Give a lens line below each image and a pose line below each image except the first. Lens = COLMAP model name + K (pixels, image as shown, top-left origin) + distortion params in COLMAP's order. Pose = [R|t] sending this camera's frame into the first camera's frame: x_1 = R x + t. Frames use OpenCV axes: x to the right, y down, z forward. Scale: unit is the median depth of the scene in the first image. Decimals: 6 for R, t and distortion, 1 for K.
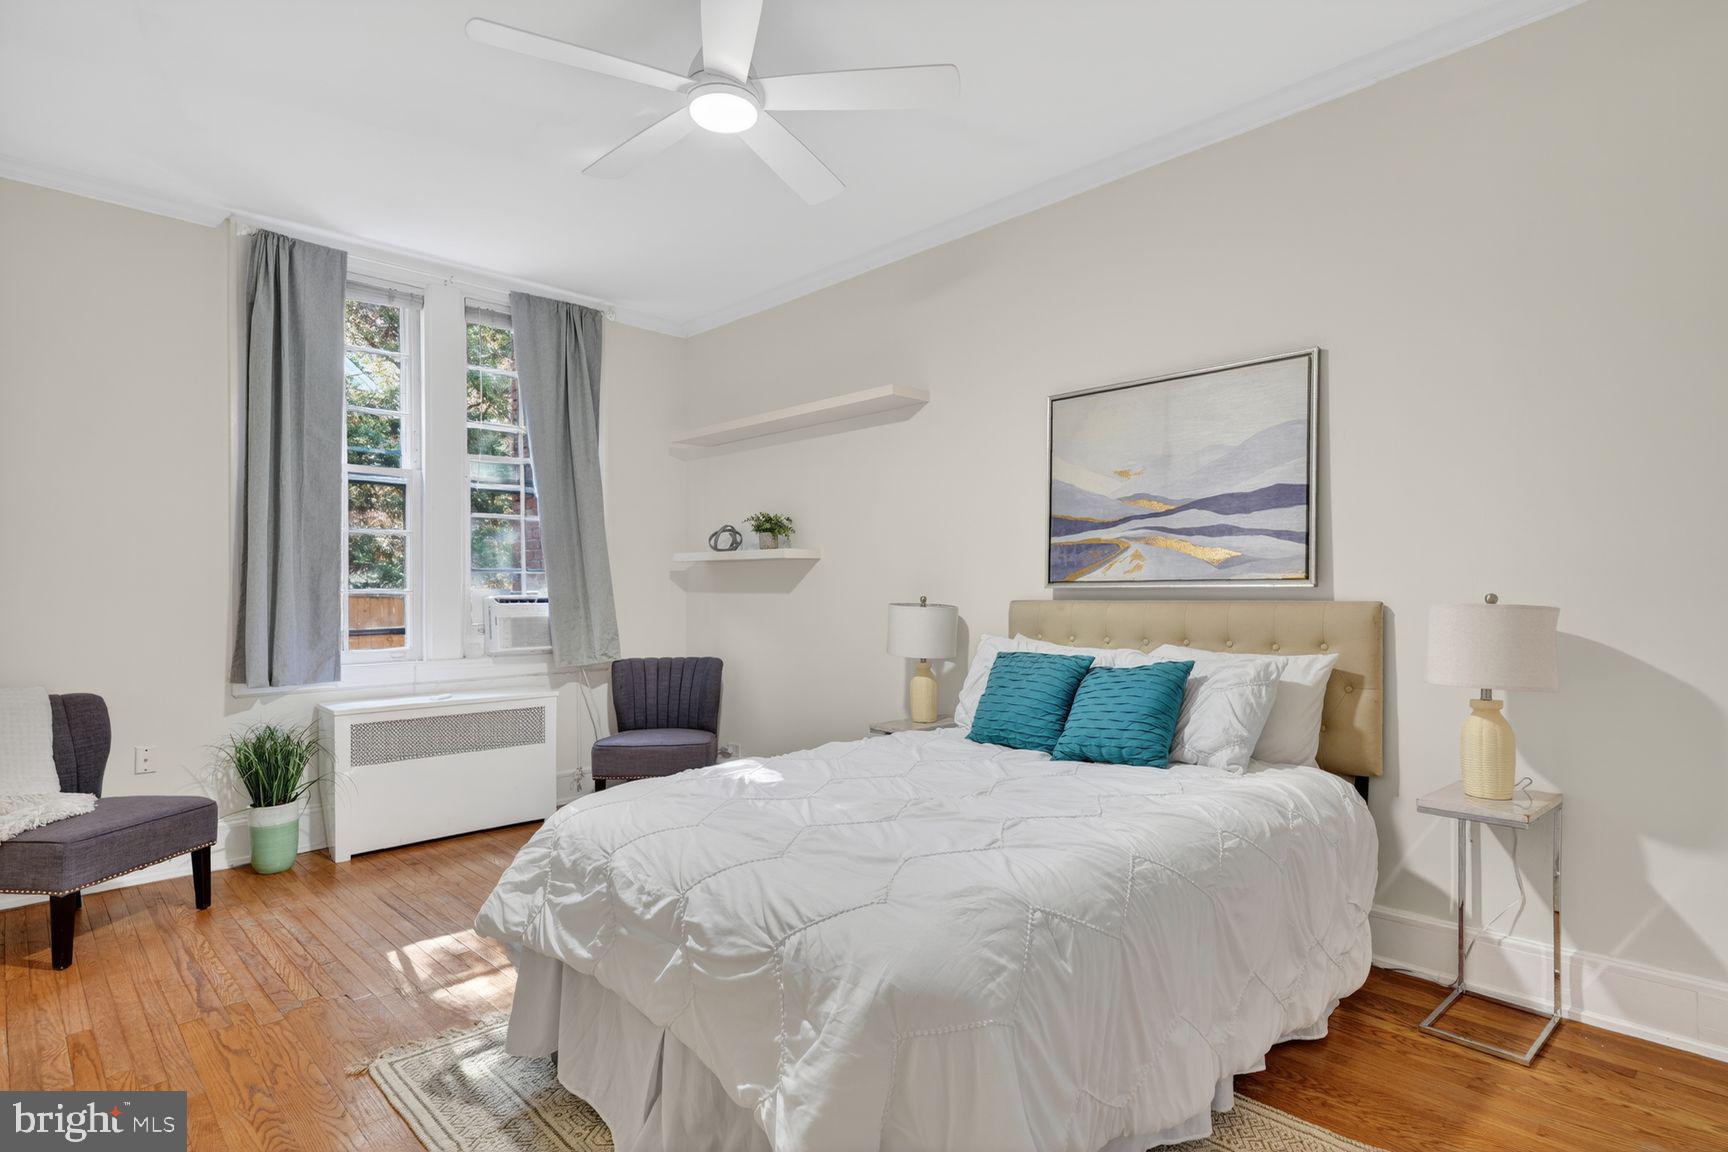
lens RADIAL K [[875.4, 0, 866.3], [0, 875.4, 582.0], [0, 0, 1]] dist [0.003100, 0.000610]
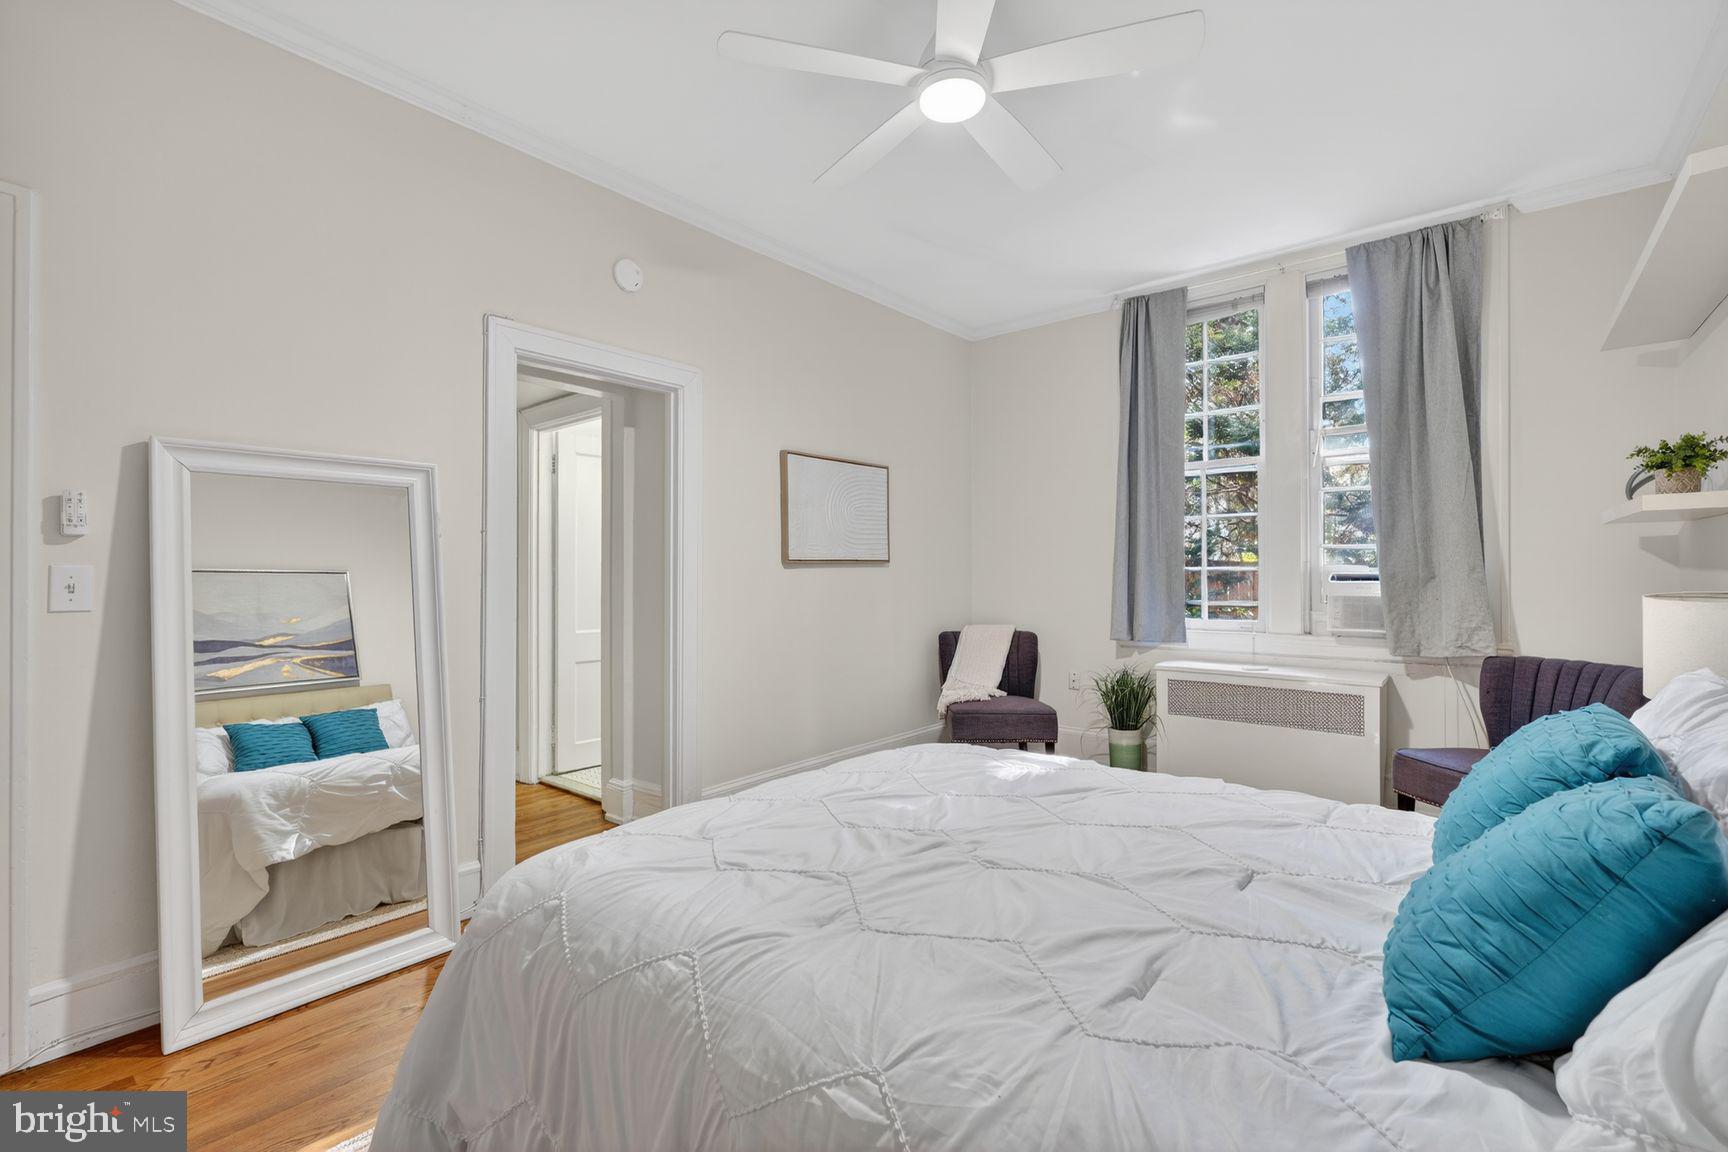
lens RADIAL K [[744.1, 0, 864.0], [0, 744.1, 576.0], [0, 0, 1]] dist [-0.003043, -0.000292]
pose [[0.109917, 0.006910, -0.993917, 0.344849], [0.013451, 0.999874, 0.008439, 0.005240], [0.993850, -0.014296, 0.109810, 0.411724]]
